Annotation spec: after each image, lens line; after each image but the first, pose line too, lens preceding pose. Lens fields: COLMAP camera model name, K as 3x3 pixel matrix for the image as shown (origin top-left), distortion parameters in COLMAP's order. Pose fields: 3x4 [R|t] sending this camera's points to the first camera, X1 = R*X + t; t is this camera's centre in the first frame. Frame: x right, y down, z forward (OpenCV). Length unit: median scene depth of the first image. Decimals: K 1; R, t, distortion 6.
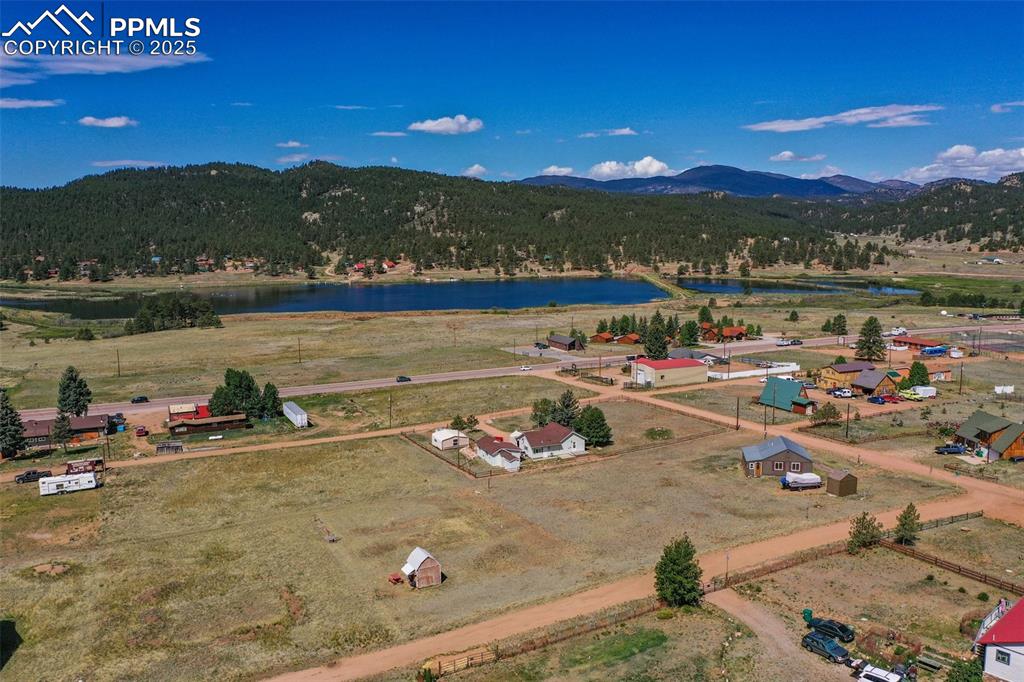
lens RADIAL K [[807.8, 0, 516.3], [0, 807.8, 338.3], [0, 0, 1]] dist [0.000579, -0.006590]
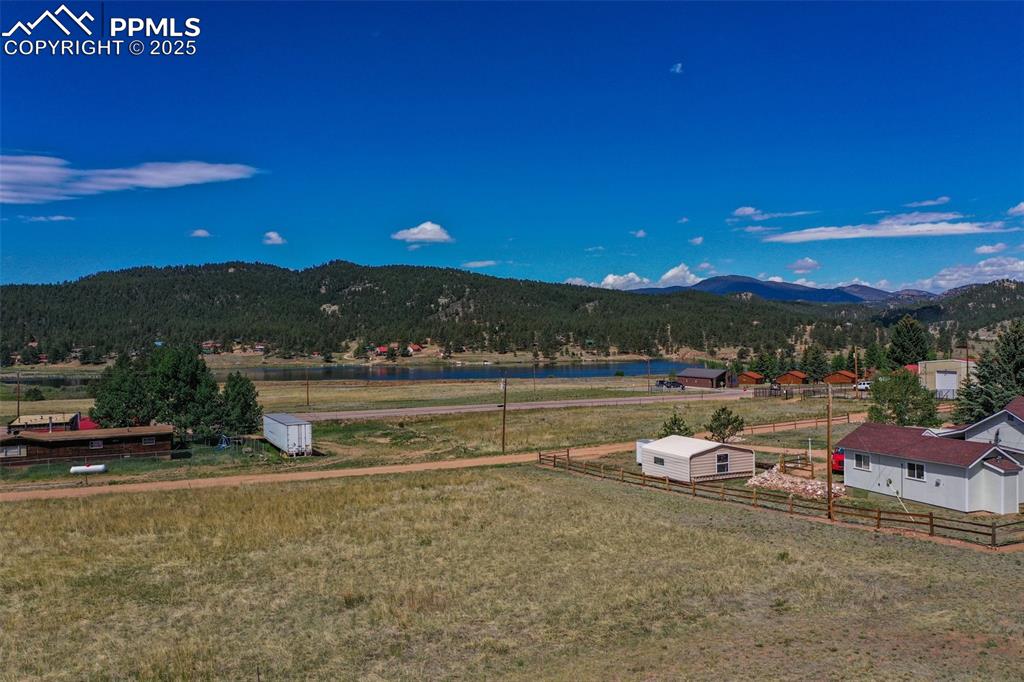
lens RADIAL K [[807.8, 0, 517.6], [0, 807.8, 339.3], [0, 0, 1]] dist [0.000579, -0.006590]
pose [[0.999851, -0.002000, -0.017163, -0.029457], [-0.000363, 0.990627, -0.136597, 0.022823], [0.017275, 0.136583, 0.990478, 0.118299]]
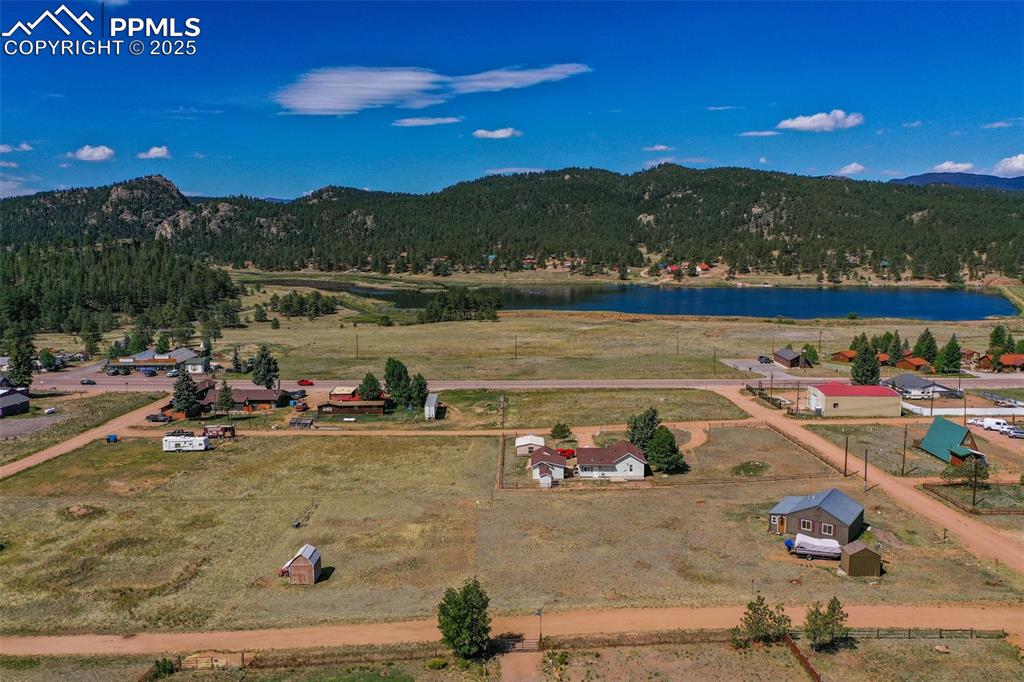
lens RADIAL K [[807.8, 0, 515.7], [0, 807.8, 344.8], [0, 0, 1]] dist [0.000579, -0.006590]
pose [[0.905193, 0.066229, -0.419810, 0.056139], [-0.064089, 0.997759, 0.019218, -0.002506], [0.420142, 0.009509, 0.907409, 0.021702]]
